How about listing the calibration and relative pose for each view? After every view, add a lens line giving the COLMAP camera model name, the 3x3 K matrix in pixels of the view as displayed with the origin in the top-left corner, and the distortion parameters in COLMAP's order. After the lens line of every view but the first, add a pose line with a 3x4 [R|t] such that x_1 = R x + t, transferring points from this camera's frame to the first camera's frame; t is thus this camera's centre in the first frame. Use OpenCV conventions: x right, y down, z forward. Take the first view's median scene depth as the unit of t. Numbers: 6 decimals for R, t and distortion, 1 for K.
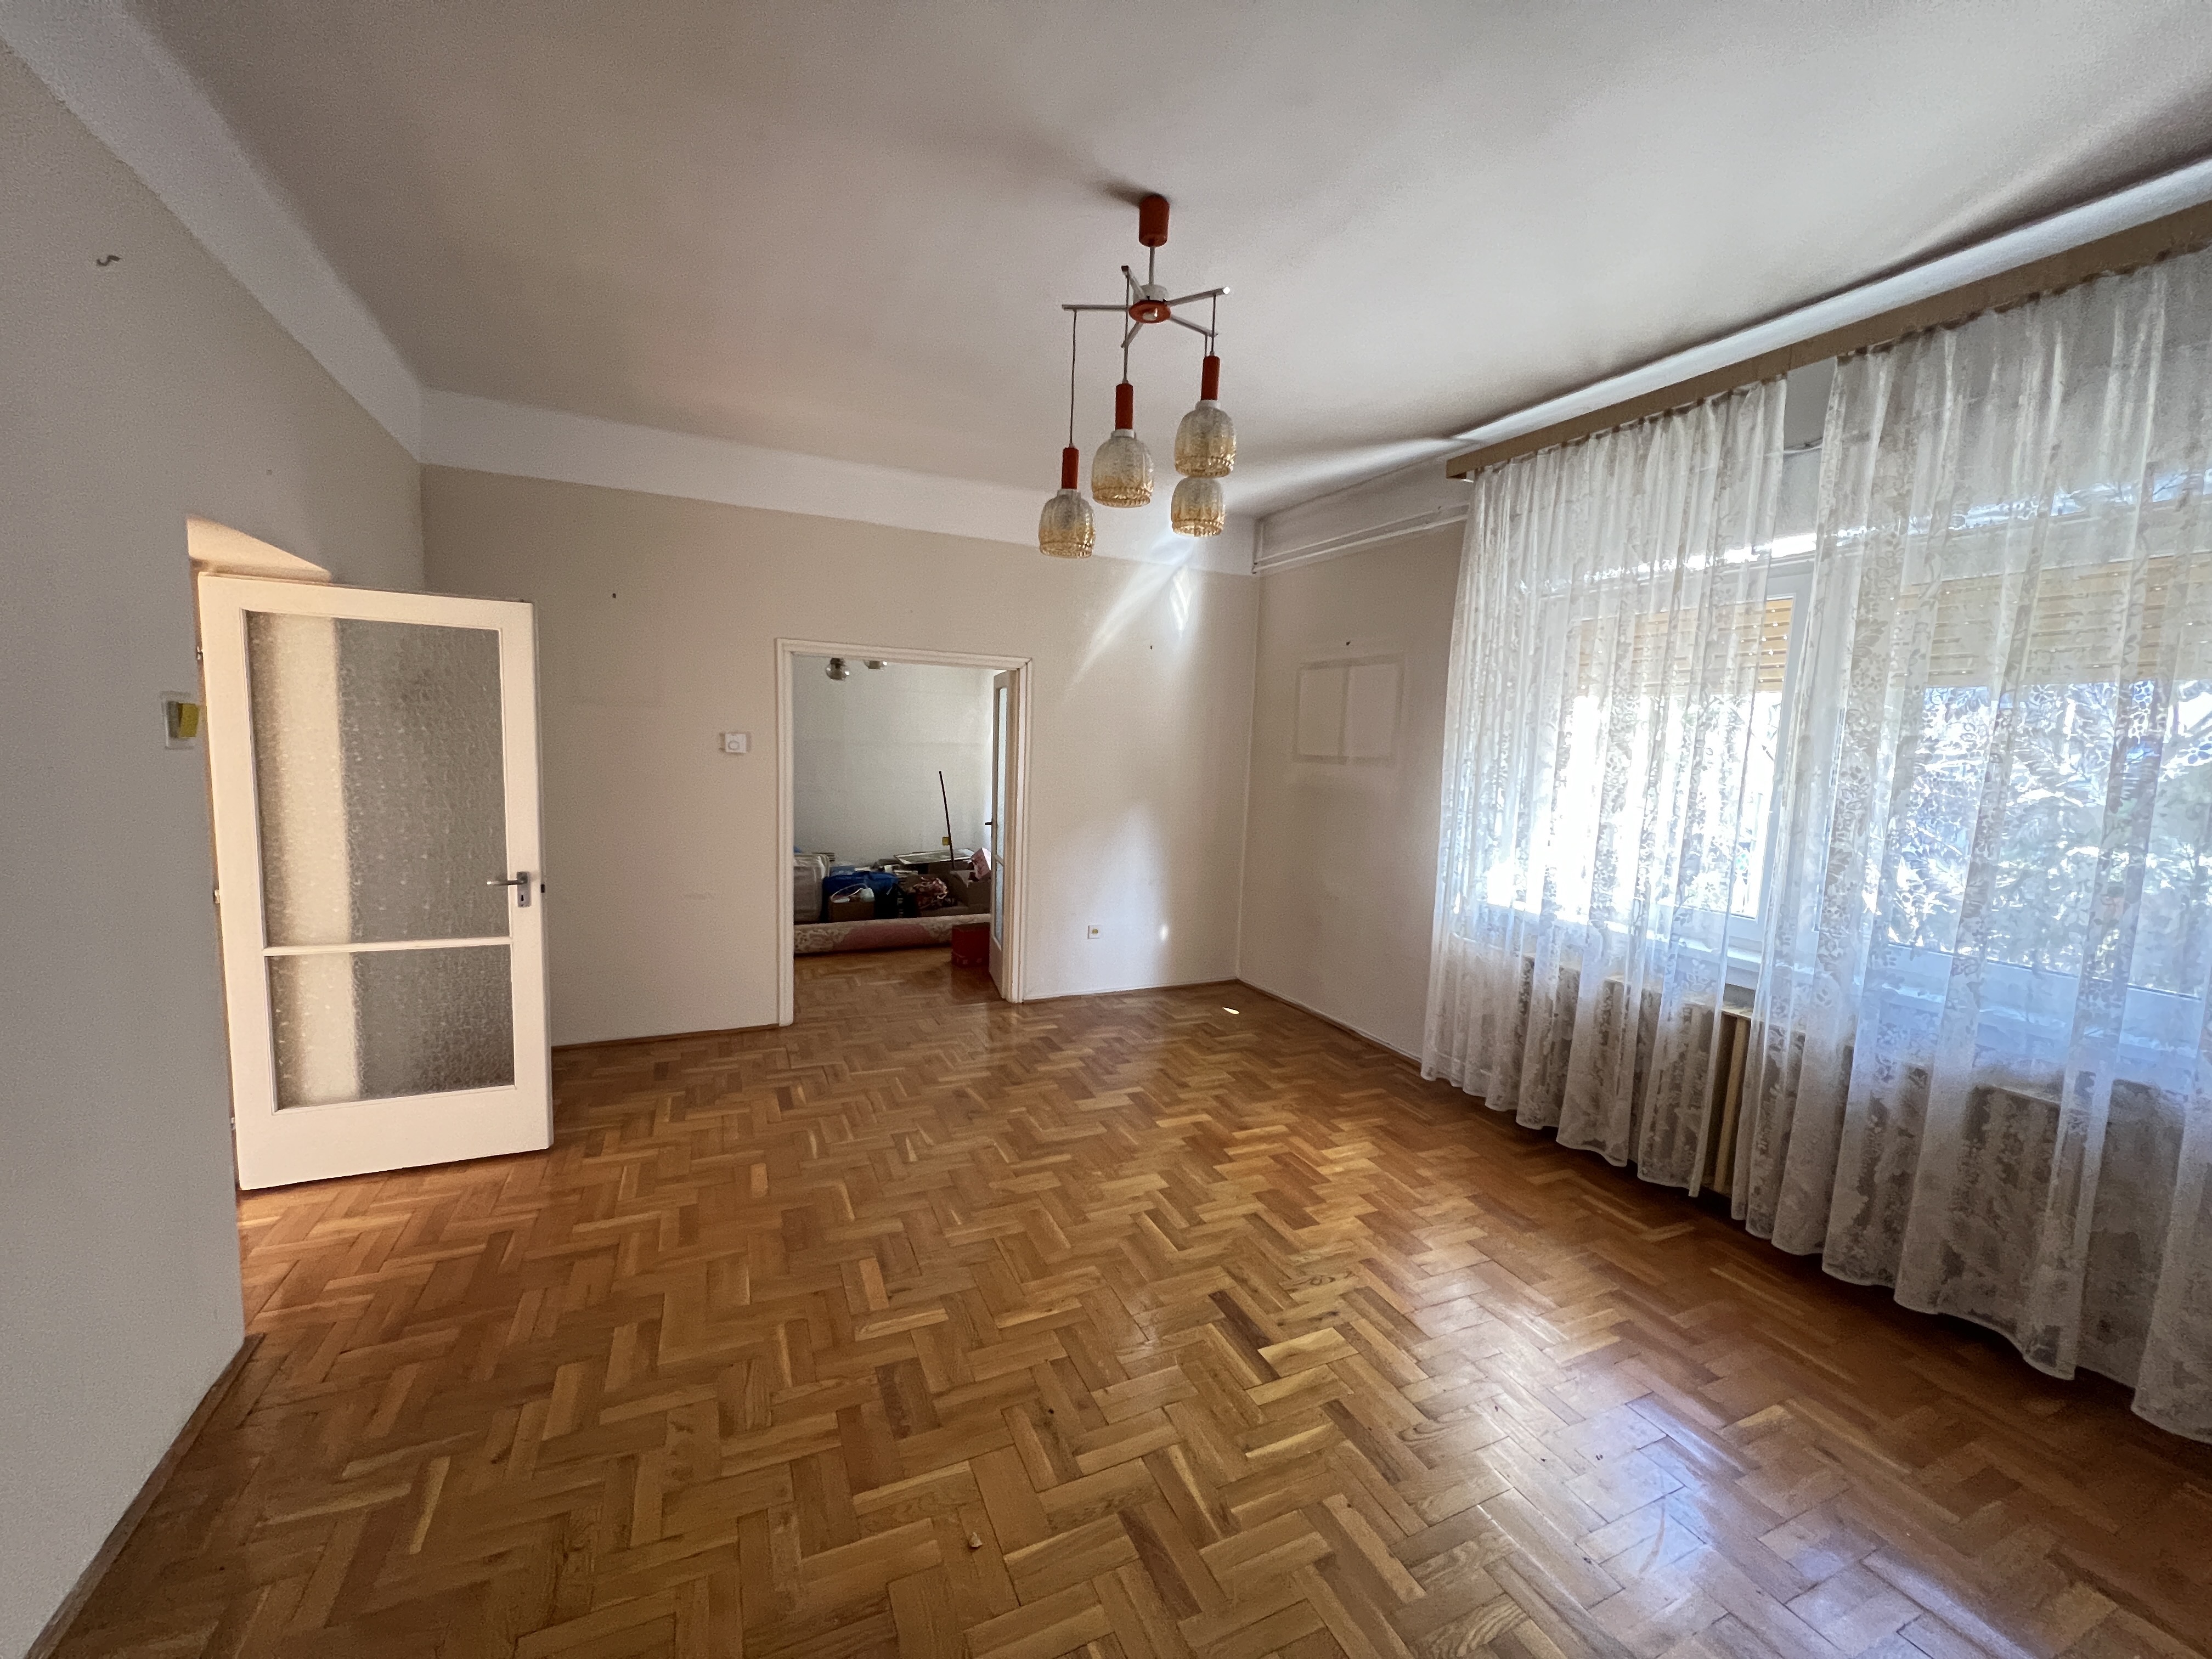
lens RADIAL K [[881.3, 0, 1099.7], [0, 881.3, 831.9], [0, 0, 1]] dist [-0.001085, 0.000126]
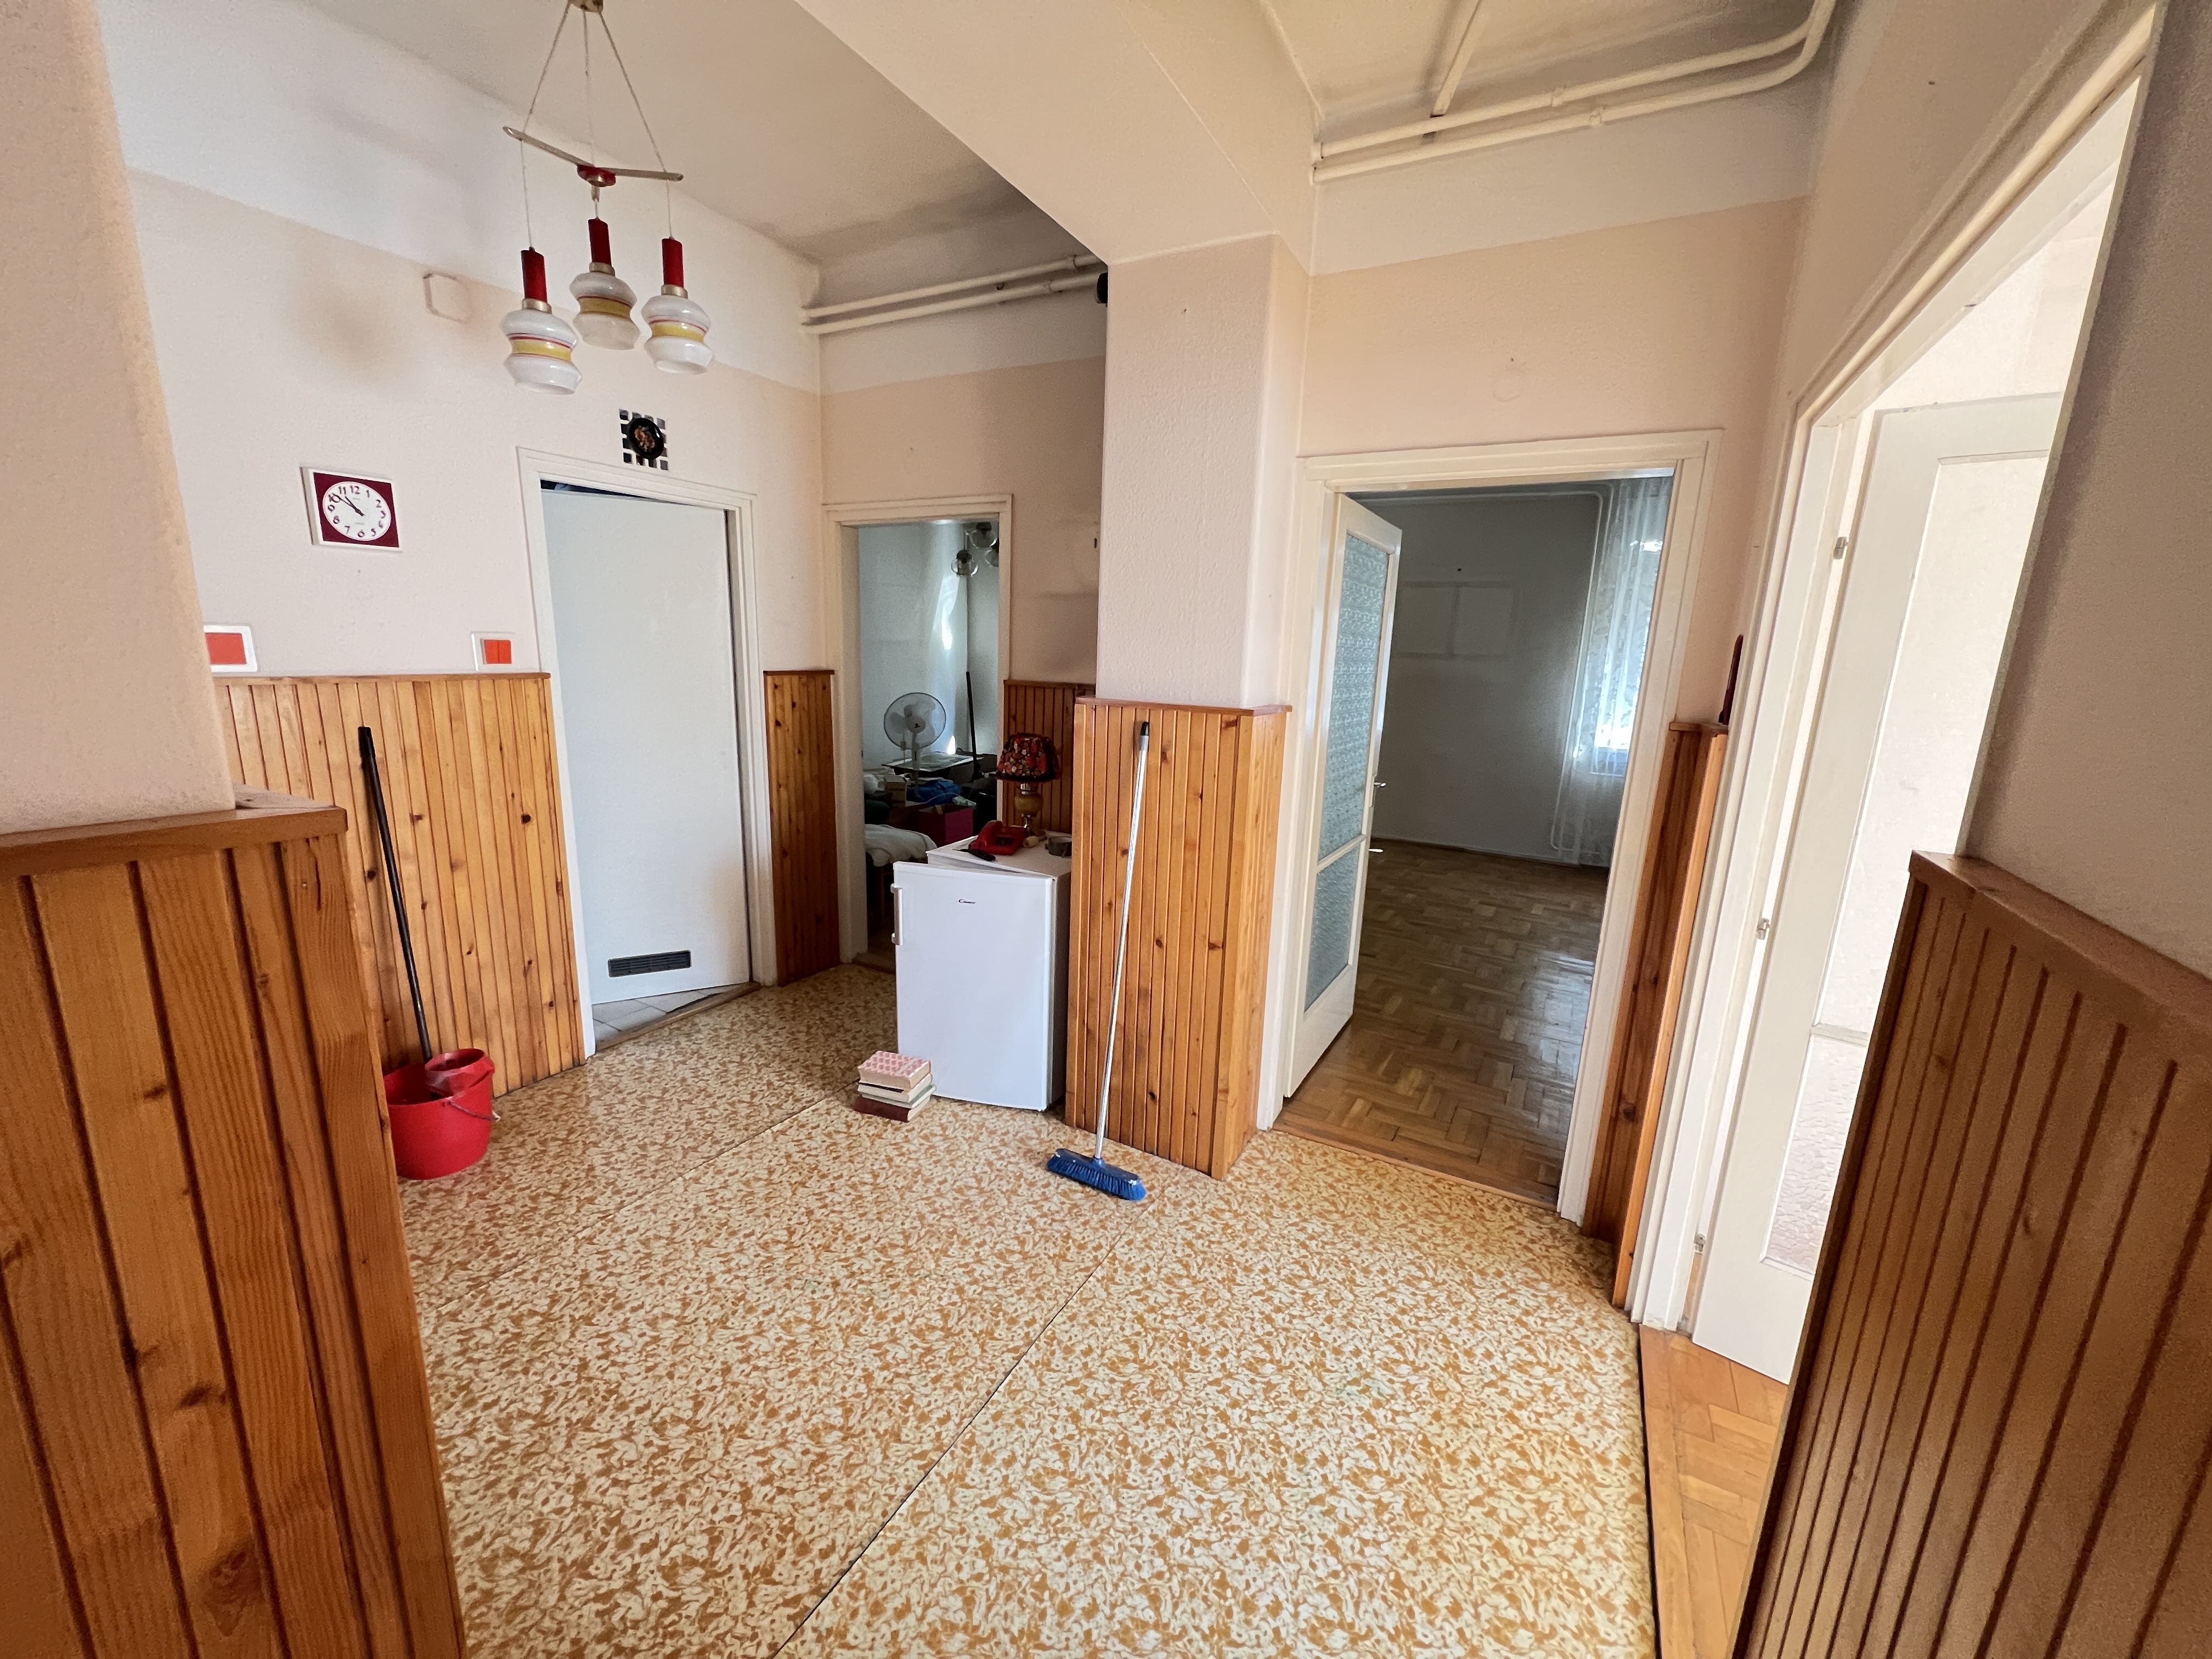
lens RADIAL K [[881.3, 0, 1099.7], [0, 881.3, 831.9], [0, 0, 1]] dist [-0.001085, 0.000126]
pose [[0.814523, -0.129259, 0.565548, -1.492375], [0.057579, 0.988061, 0.142899, -0.059531], [-0.577267, -0.083831, 0.812241, 0.265490]]
